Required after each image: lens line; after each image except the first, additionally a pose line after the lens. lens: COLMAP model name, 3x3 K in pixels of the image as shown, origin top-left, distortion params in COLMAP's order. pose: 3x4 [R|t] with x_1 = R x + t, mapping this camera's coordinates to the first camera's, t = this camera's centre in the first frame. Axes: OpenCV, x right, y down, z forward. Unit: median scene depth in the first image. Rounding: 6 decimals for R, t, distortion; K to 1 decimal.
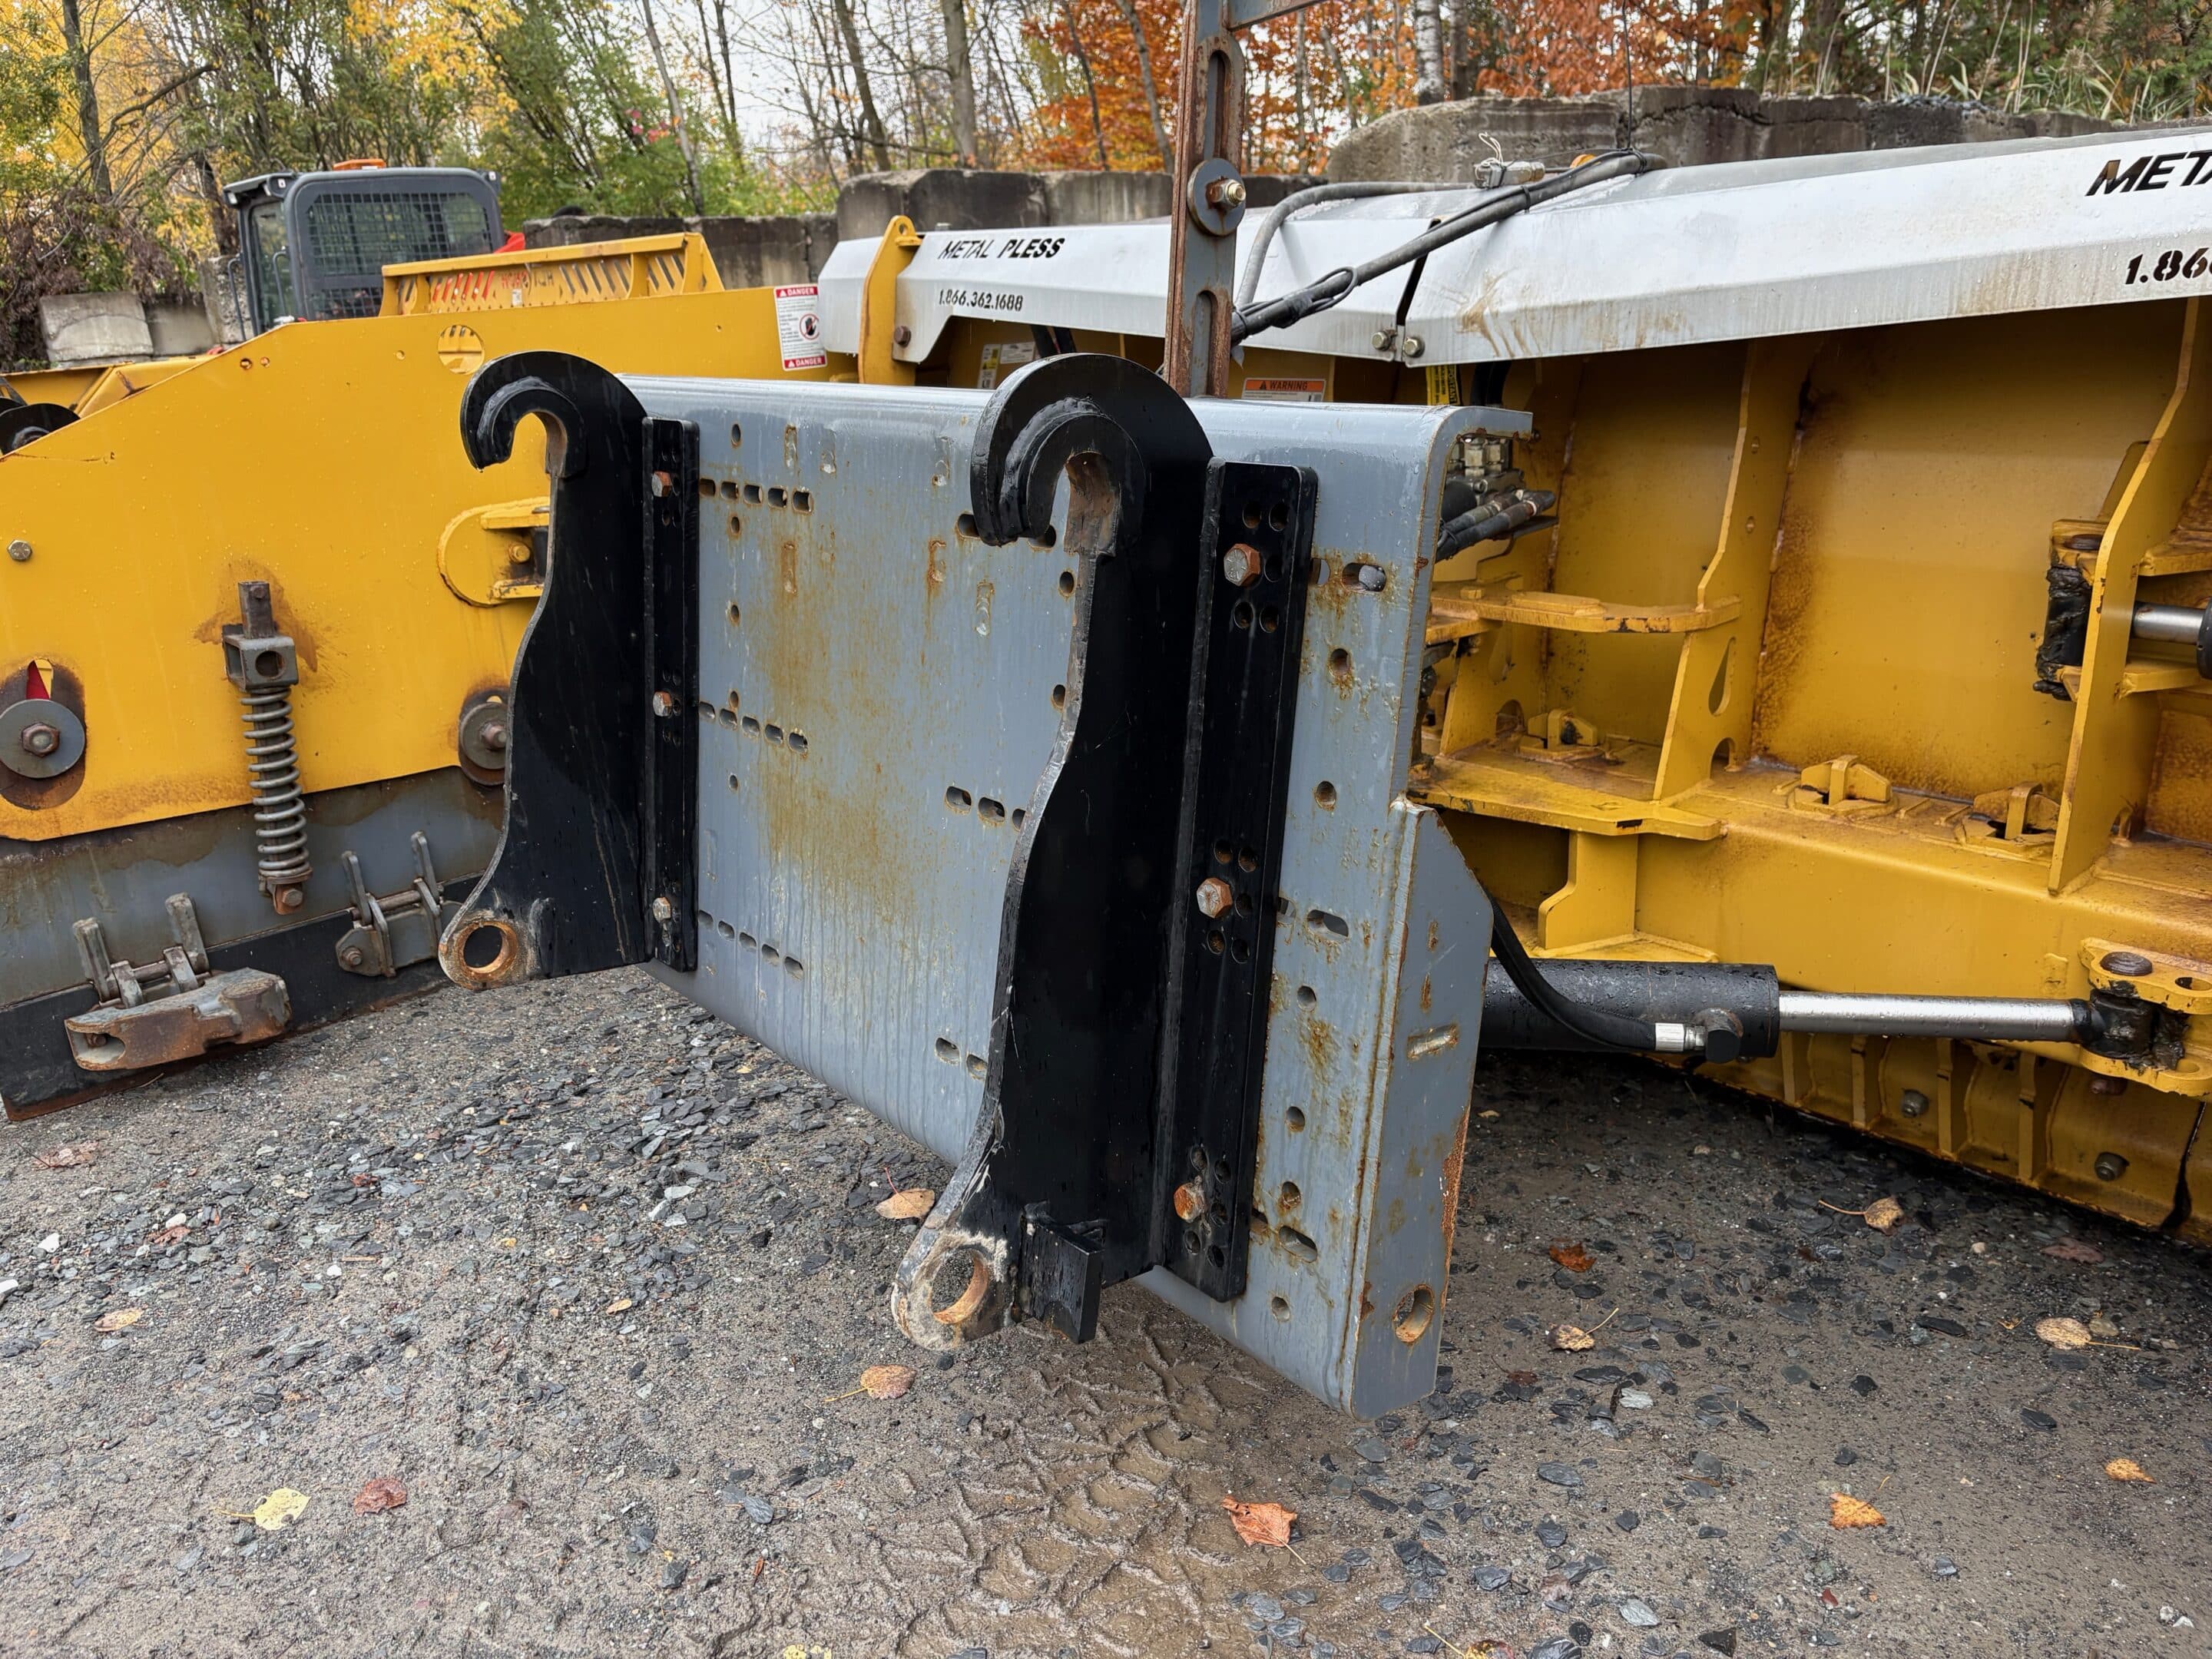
lens RADIAL K [[1665.4, 0, 1064.7], [0, 1665.4, 846.3], [0, 0, 1]] dist [0.023463, -0.006511]
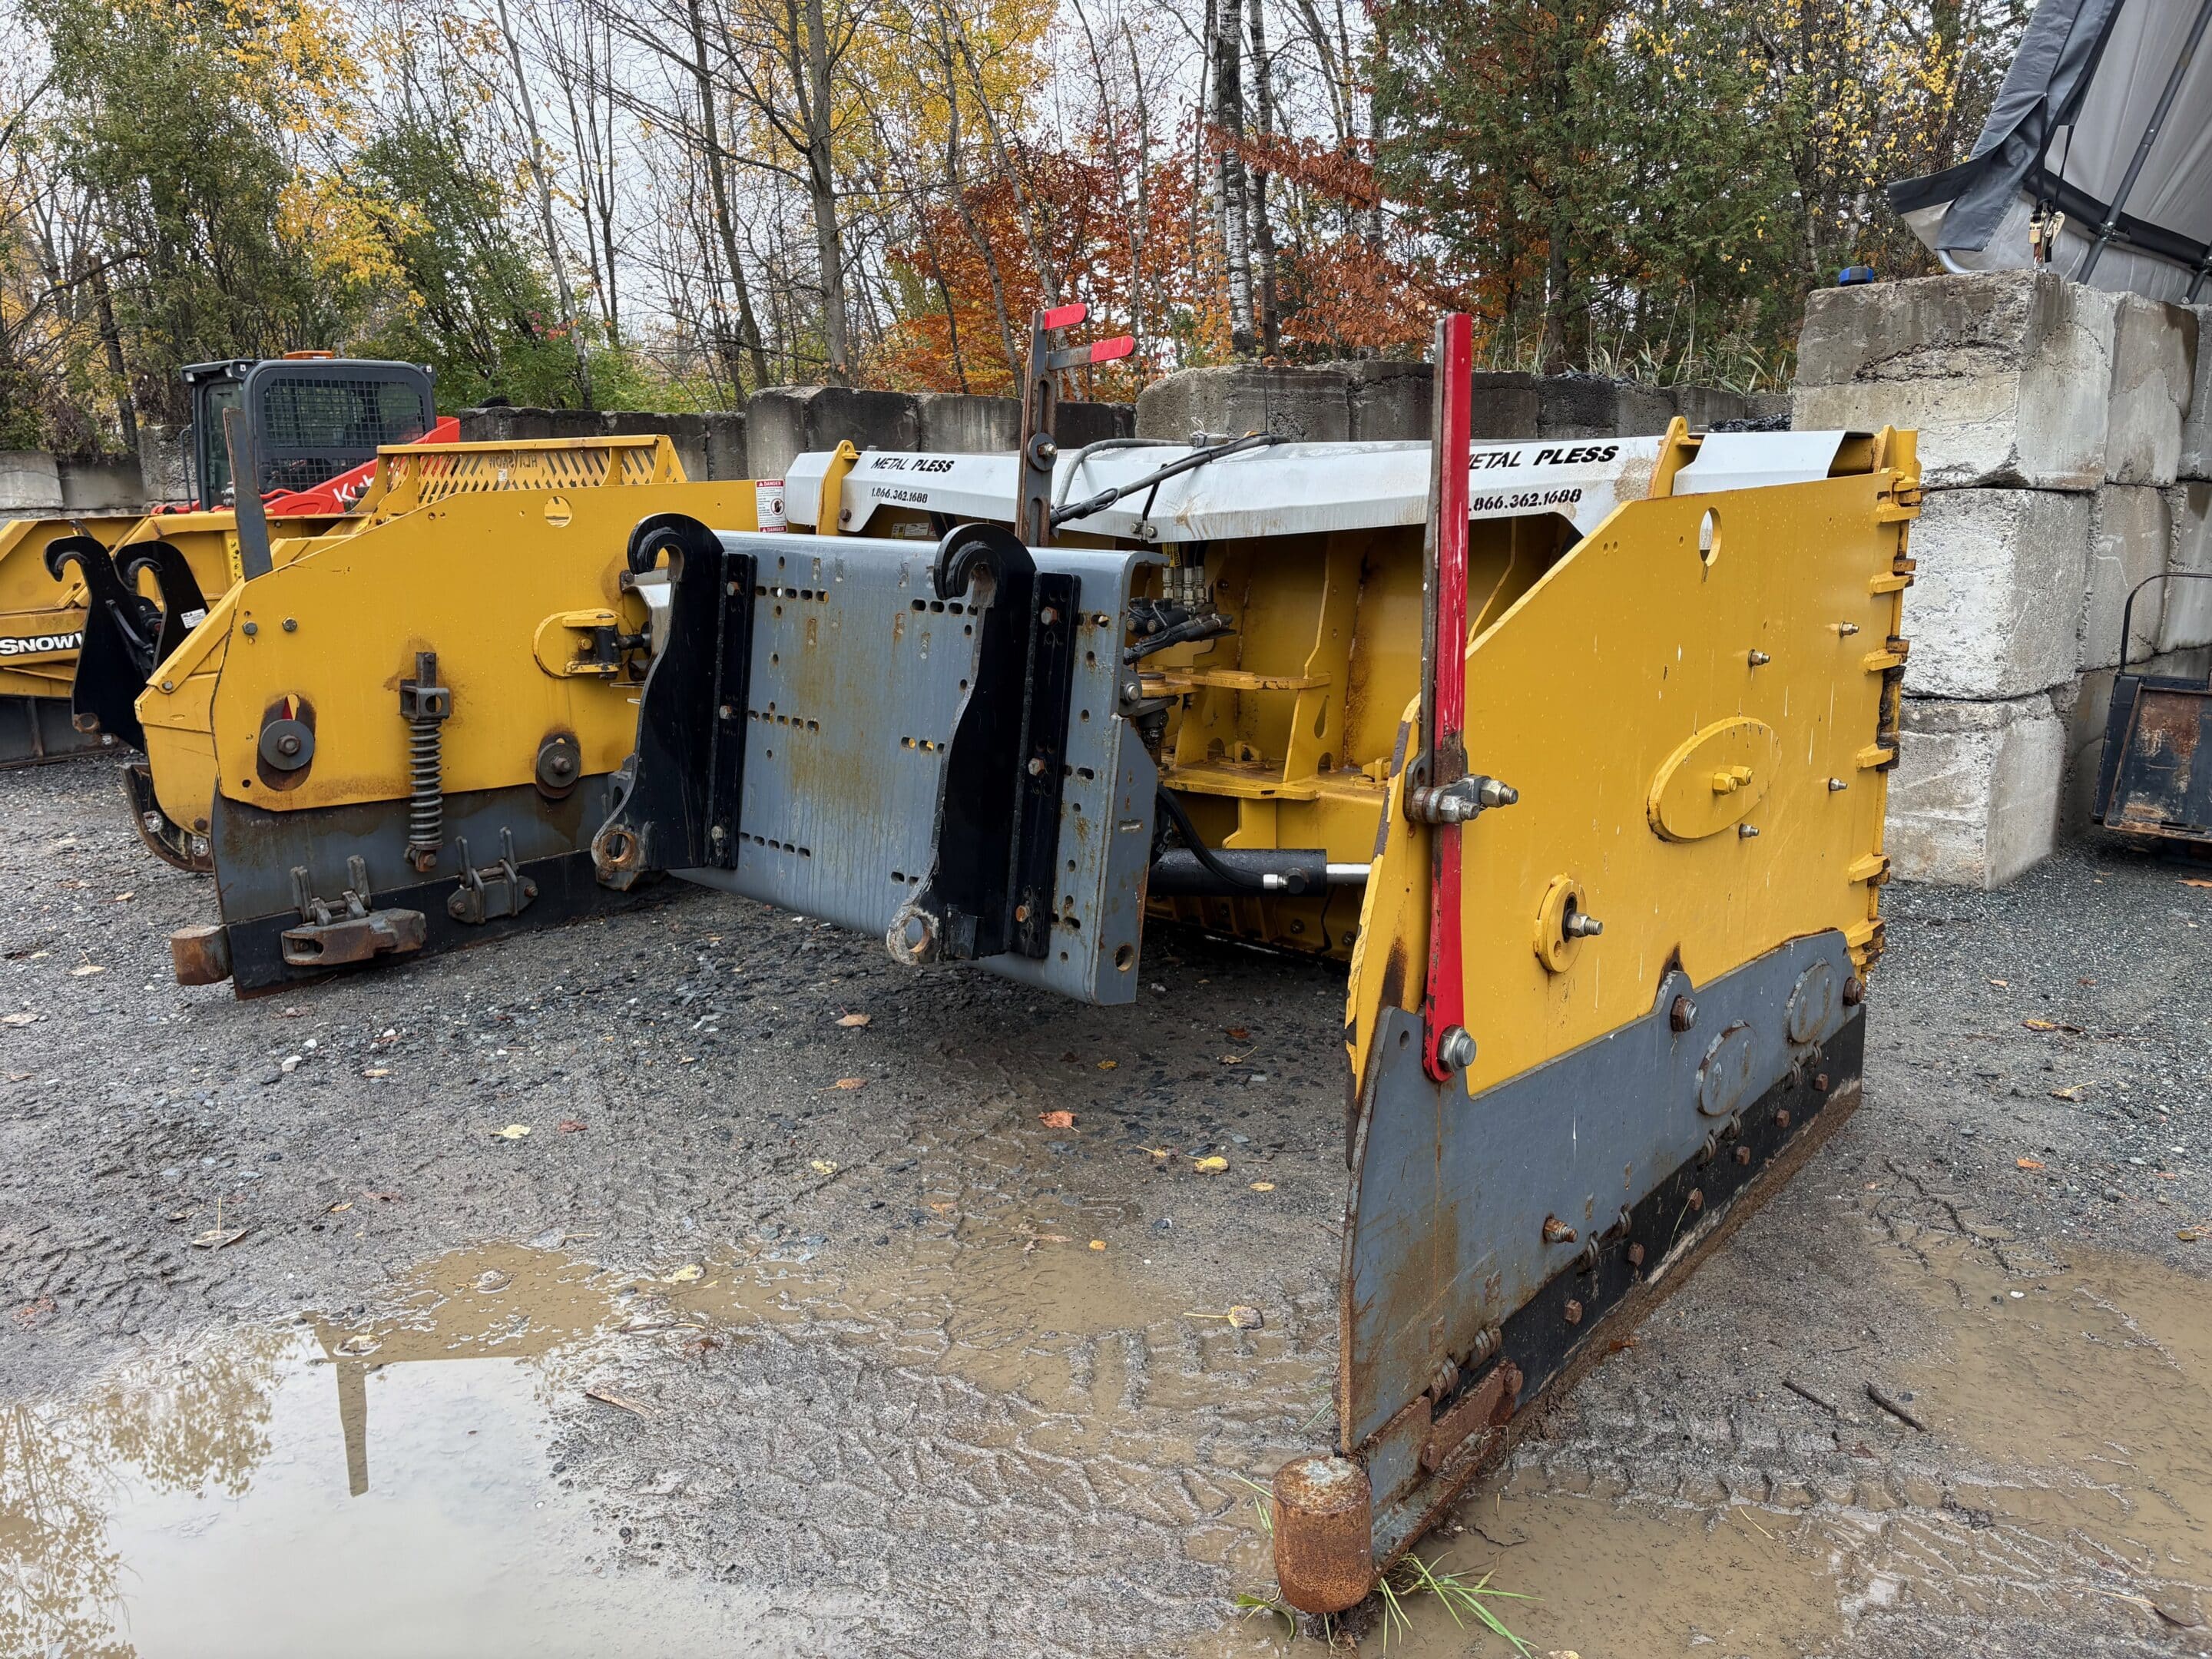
lens RADIAL K [[1787.3, 0, 1106.0], [0, 1787.3, 829.5], [0, 0, 1]] dist [-0.006658, -0.010299]
pose [[0.993165, 0.021300, 0.114758, -0.052404], [-0.006246, 0.991498, -0.129975, 0.252967], [-0.116551, 0.128370, 0.984854, -0.797576]]
